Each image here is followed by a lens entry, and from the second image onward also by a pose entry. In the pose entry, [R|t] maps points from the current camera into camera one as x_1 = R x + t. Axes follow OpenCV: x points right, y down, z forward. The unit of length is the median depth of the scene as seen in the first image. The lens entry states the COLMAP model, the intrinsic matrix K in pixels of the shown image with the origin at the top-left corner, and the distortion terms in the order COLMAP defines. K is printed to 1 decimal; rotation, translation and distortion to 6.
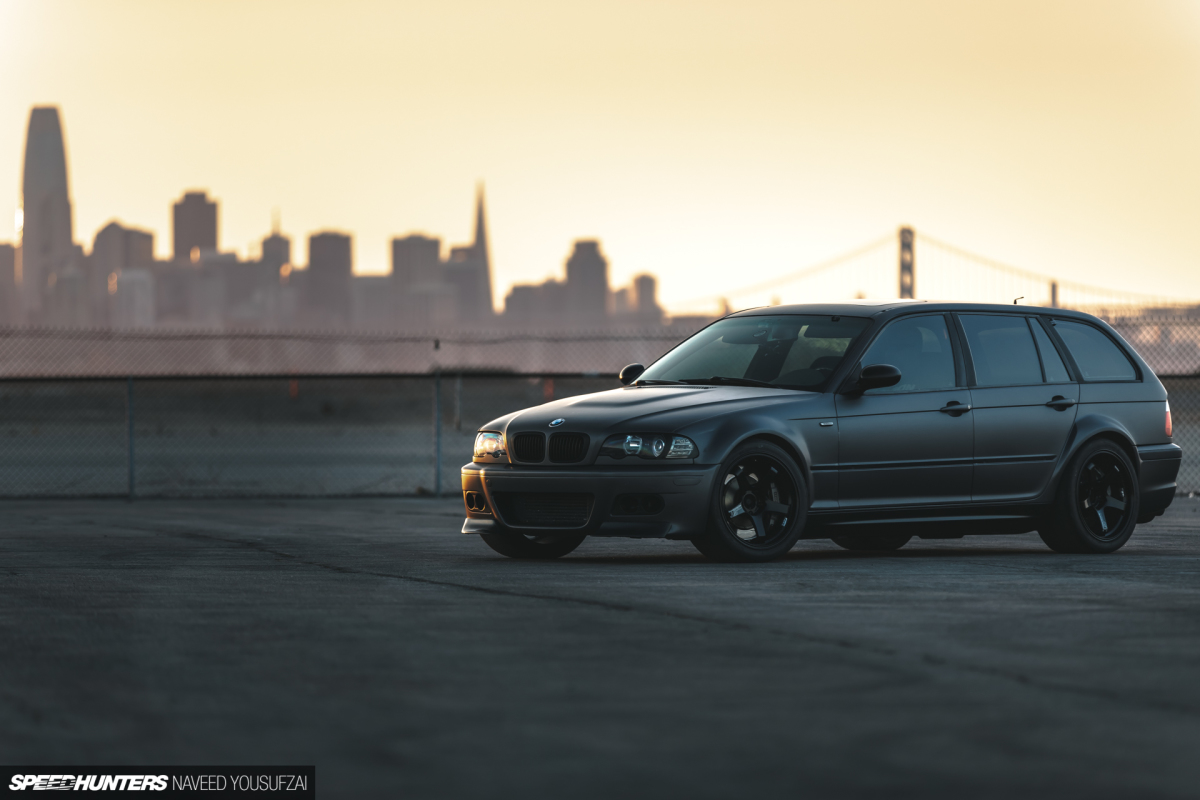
lens RADIAL K [[7139.1, 0, 600.4], [0, 7139.1, 401.8], [0, 0, 1]] dist [-0.716586, 0.000000]
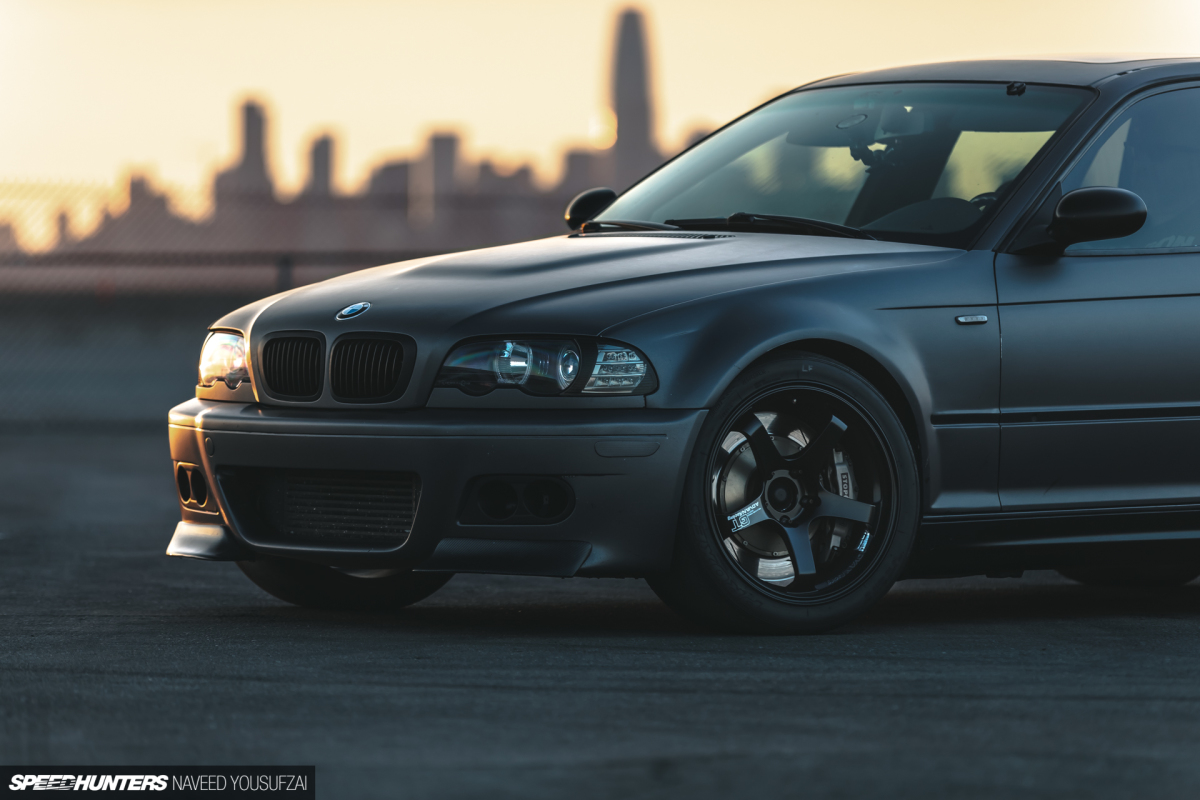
lens RADIAL K [[7139.1, 0, 599.9], [0, 7139.1, 399.7], [0, 0, 1]] dist [-0.716586, 0.000000]
pose [[0.996149, 0.009500, -0.087157, 0.047475], [-0.008433, 0.999885, 0.012596, 0.002730], [0.087267, -0.011813, 0.996115, 0.559953]]
